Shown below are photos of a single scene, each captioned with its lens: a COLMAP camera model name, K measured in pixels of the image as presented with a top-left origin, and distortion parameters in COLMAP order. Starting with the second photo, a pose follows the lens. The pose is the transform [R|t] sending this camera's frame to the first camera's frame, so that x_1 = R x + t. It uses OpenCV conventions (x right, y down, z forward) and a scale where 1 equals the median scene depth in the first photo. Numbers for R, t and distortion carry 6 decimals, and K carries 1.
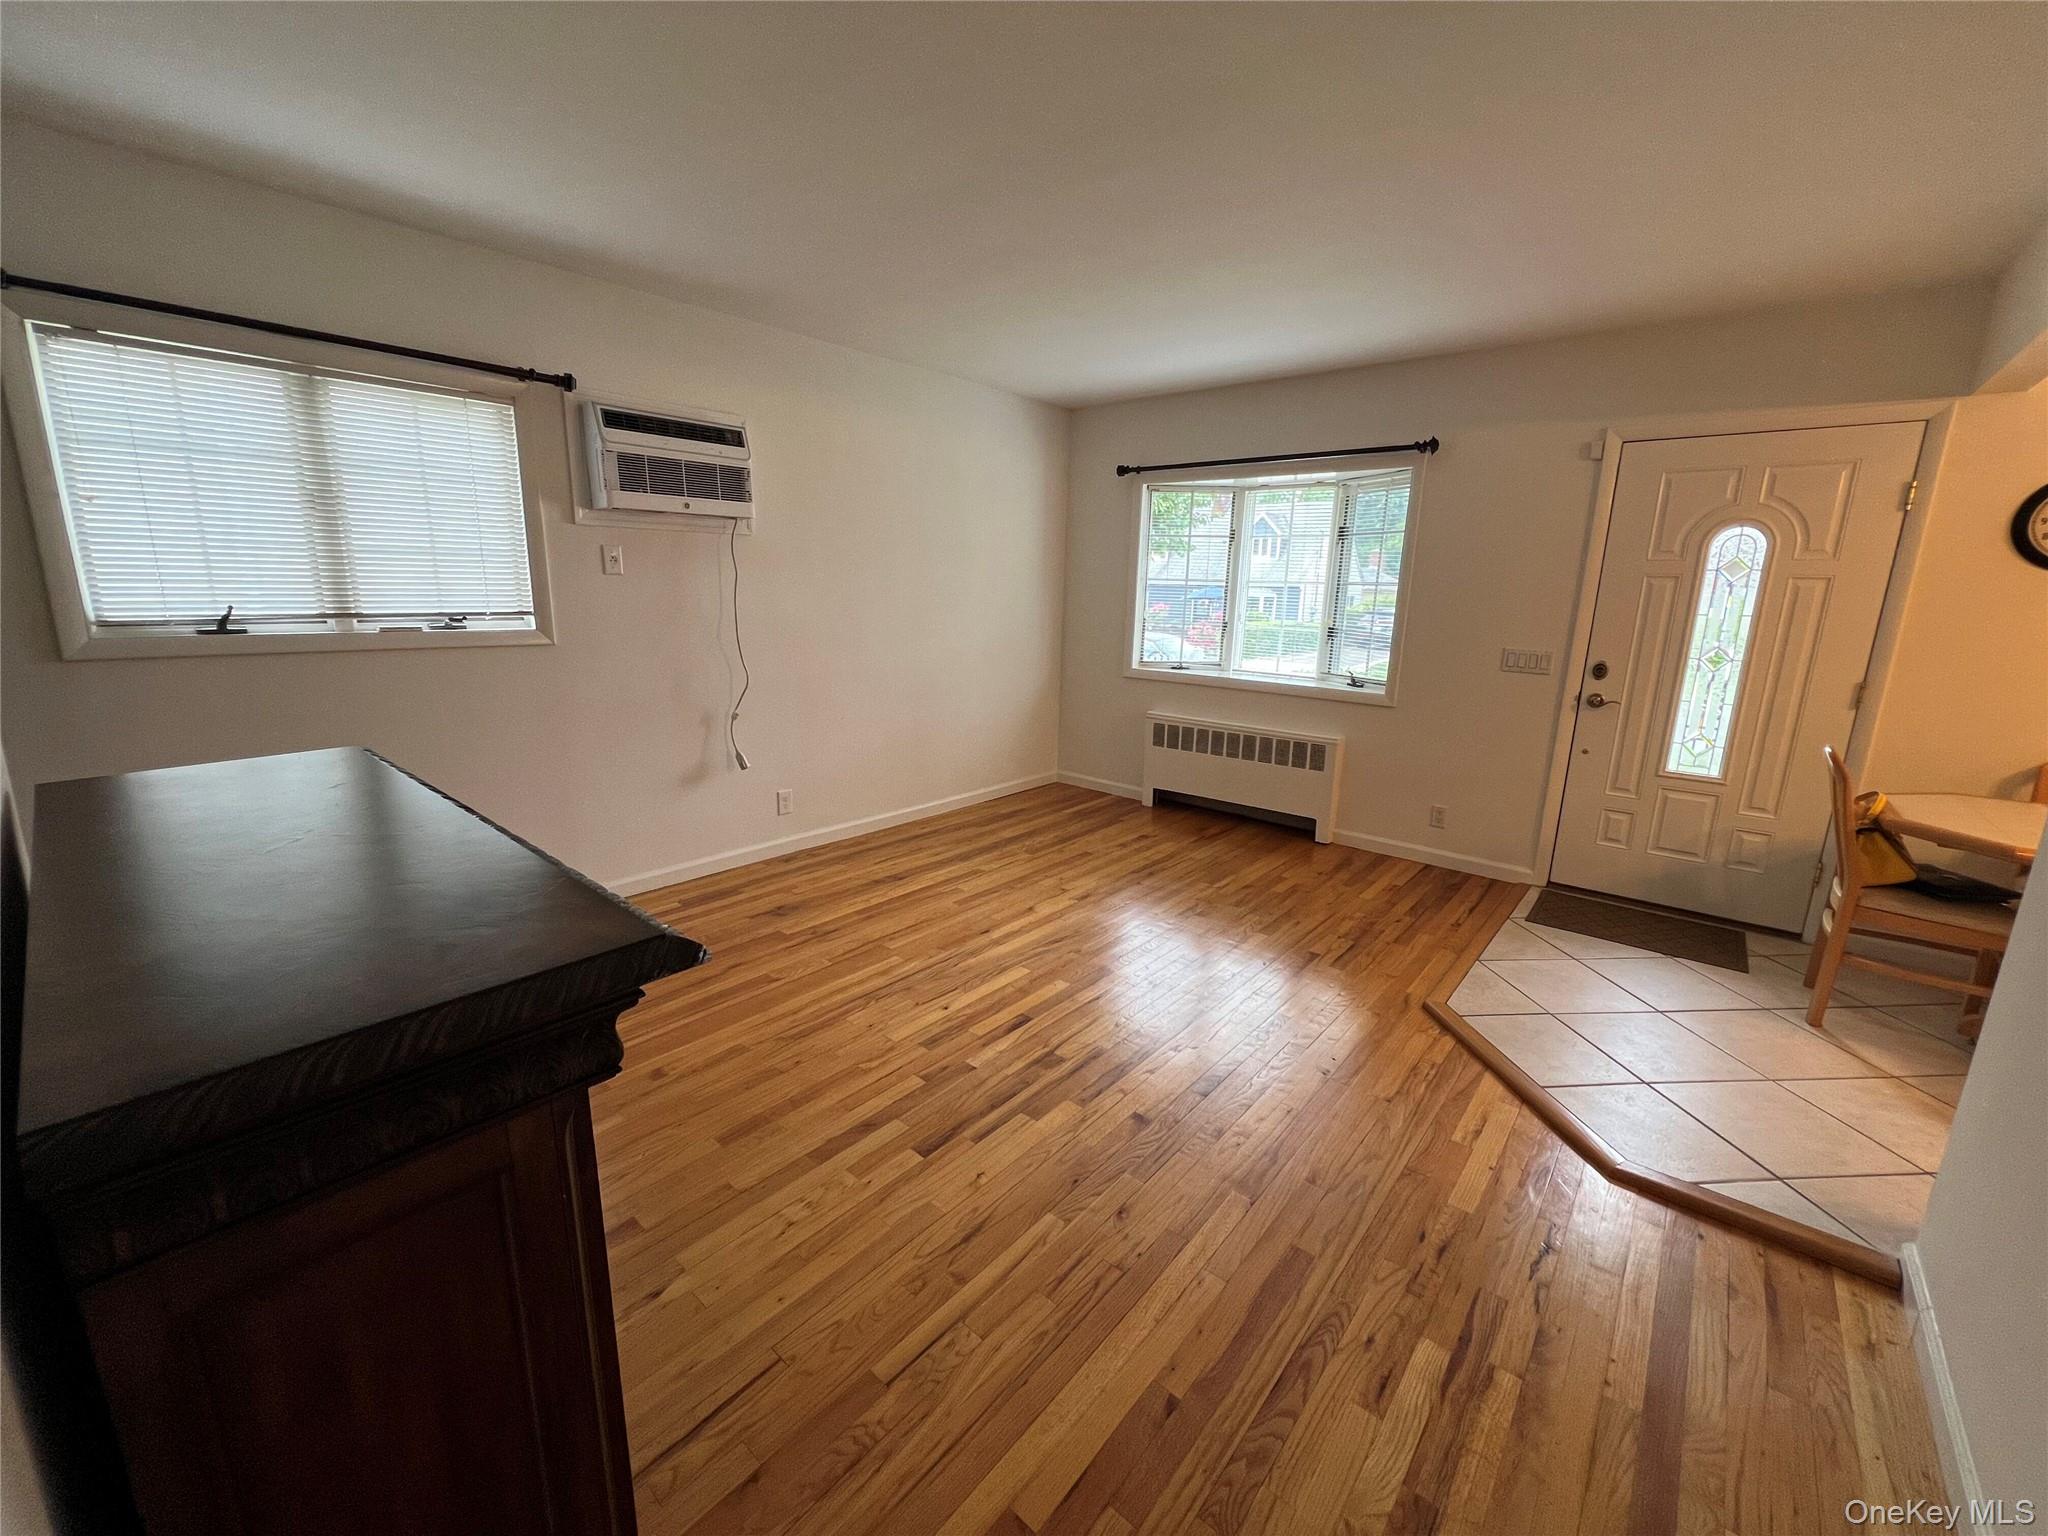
lens RADIAL K [[818.7, 0, 1022.7], [0, 818.7, 763.9], [0, 0, 1]] dist [-0.002868, 0.000023]
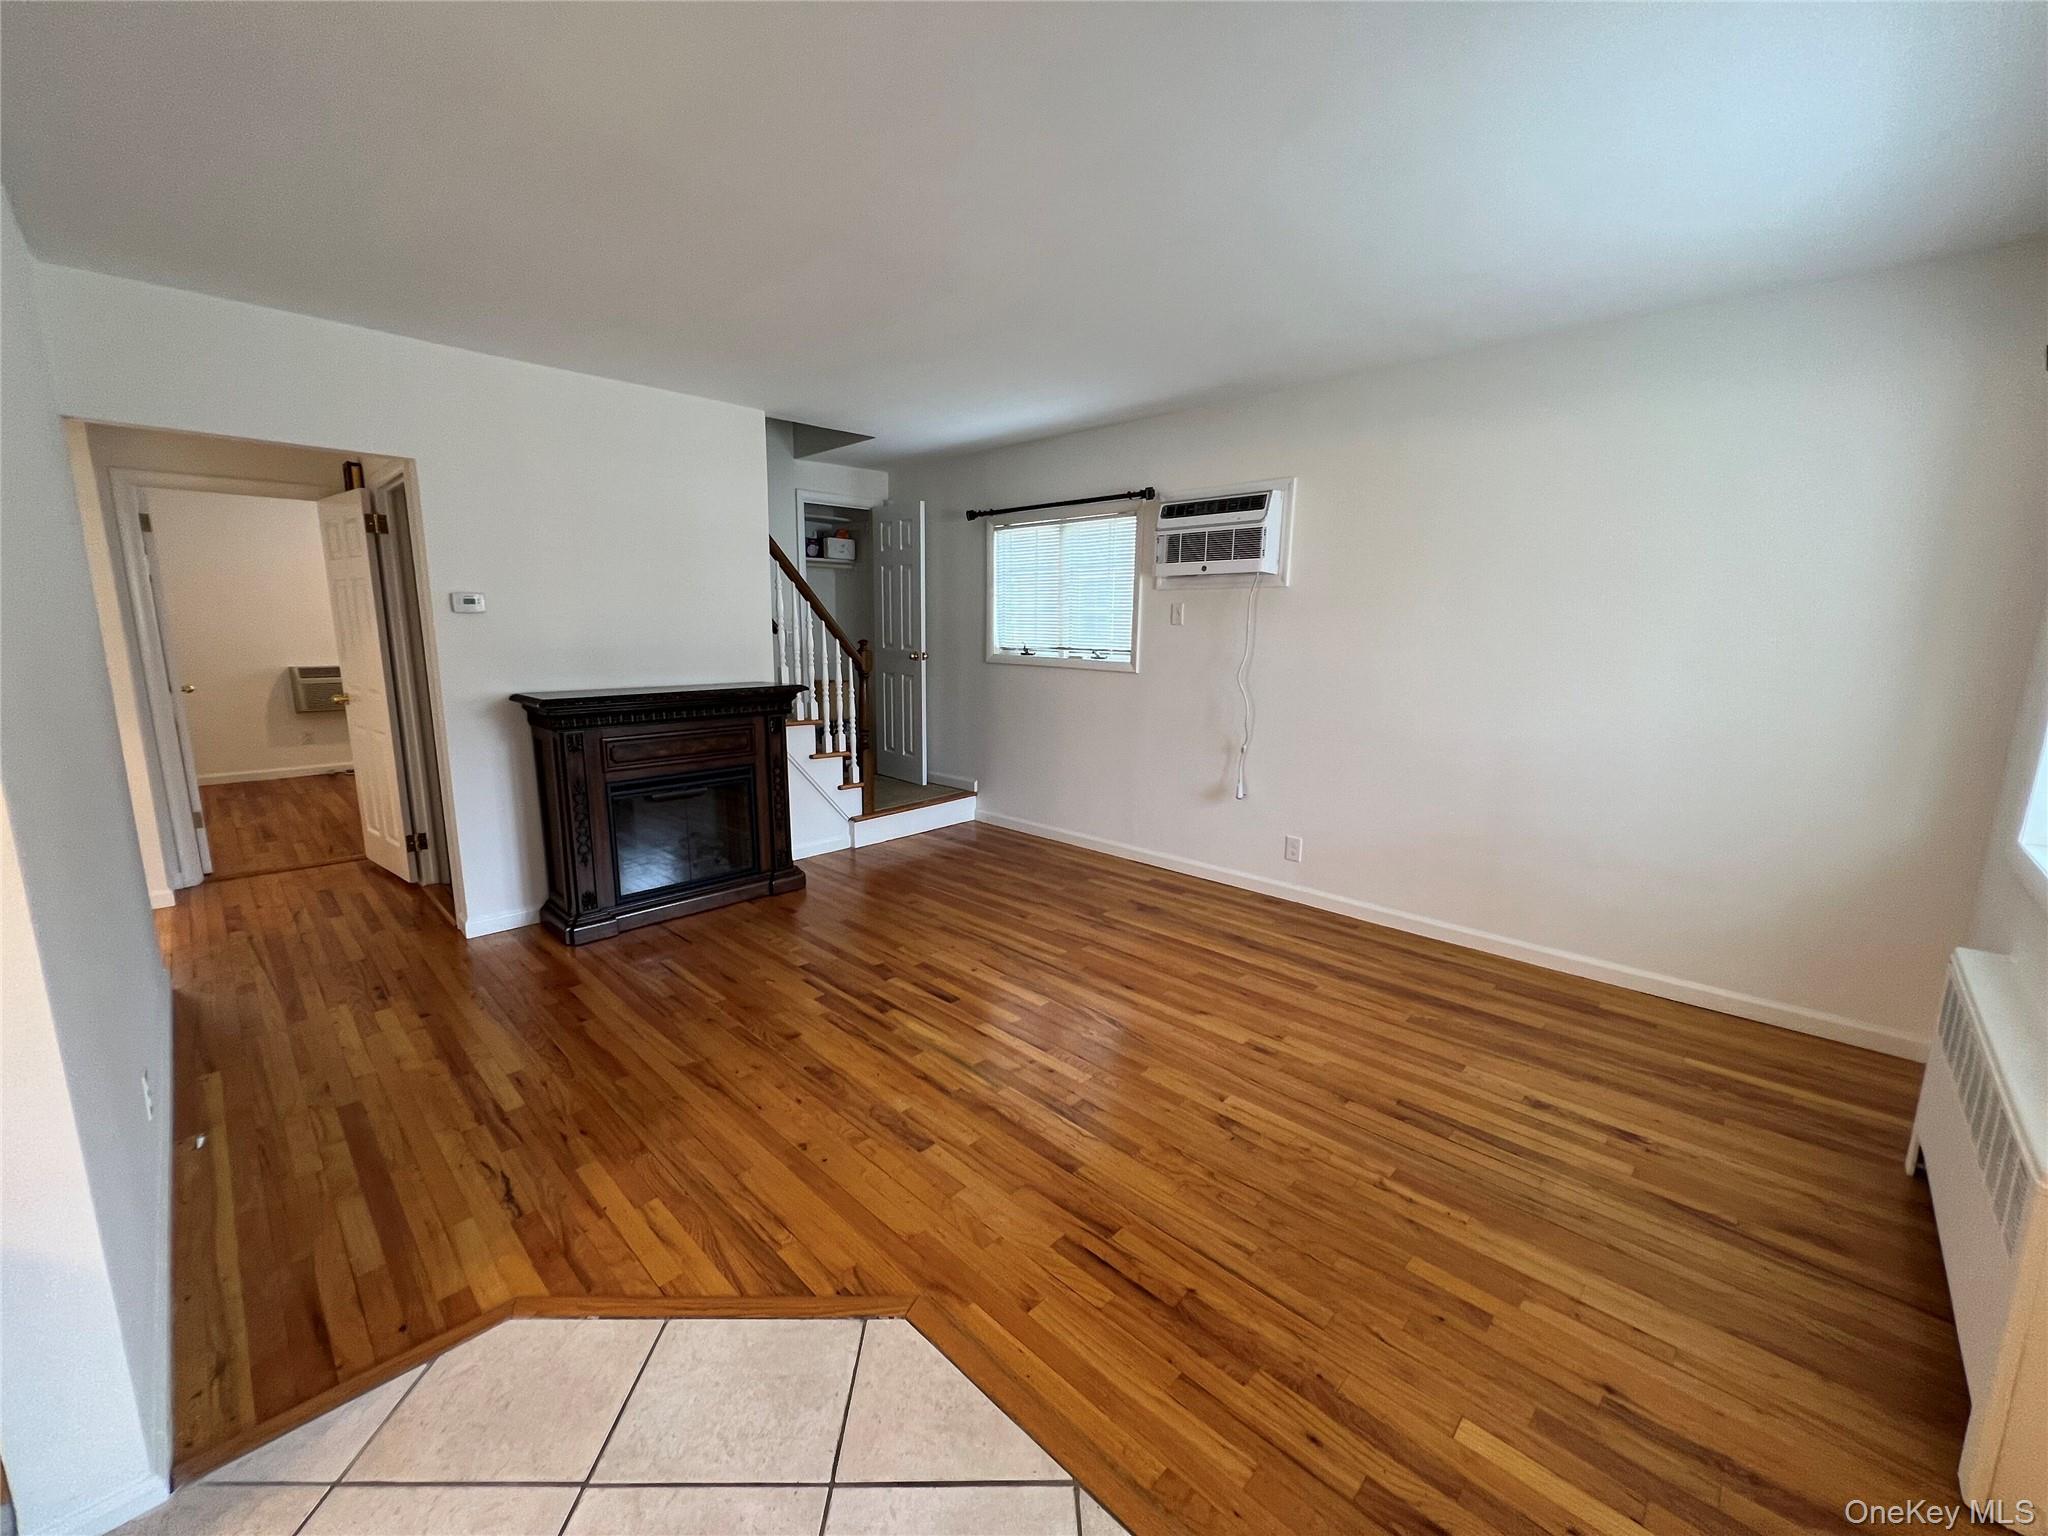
lens RADIAL K [[818.7, 0, 1022.7], [0, 818.7, 763.9], [0, 0, 1]] dist [-0.002868, 0.000023]
pose [[-0.060447, 0.149595, -0.986898, 0.843598], [-0.226737, 0.960803, 0.159527, -0.165404], [0.972079, 0.233409, -0.024159, 0.820225]]
